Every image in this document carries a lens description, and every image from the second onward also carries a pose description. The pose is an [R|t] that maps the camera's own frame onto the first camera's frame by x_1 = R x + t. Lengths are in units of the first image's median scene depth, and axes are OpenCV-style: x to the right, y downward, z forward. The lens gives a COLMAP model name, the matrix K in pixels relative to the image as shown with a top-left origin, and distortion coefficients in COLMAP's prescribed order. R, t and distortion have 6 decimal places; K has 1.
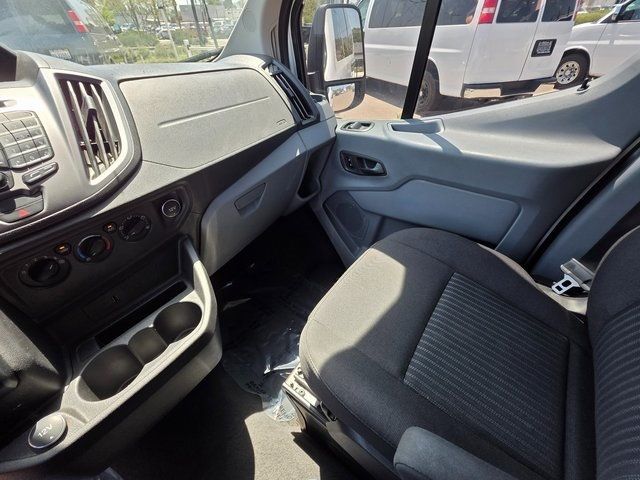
lens RADIAL K [[274.7, 0, 320.0], [0, 274.7, 240.0], [0, 0, 1]] dist [0.002465, 0.000263]
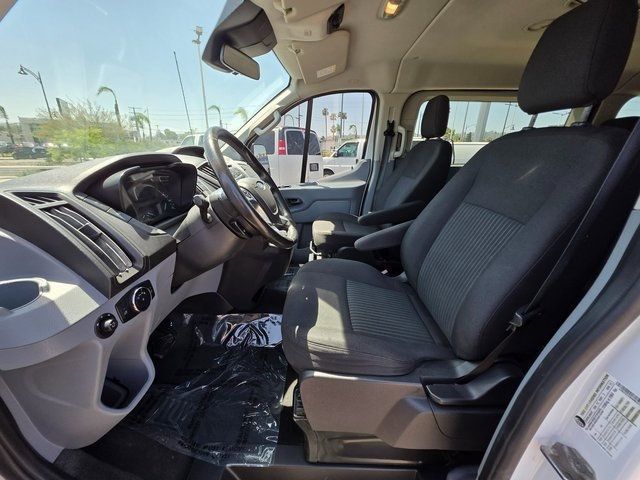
lens RADIAL K [[254.8, 0, 320.0], [0, 254.8, 240.0], [0, 0, 1]] dist [0.003100, -0.000145]
pose [[0.797713, -0.157375, 0.582140, -1.012714], [0.343414, 0.912077, -0.224014, 0.625698], [-0.495702, 0.378614, 0.781621, -0.719182]]
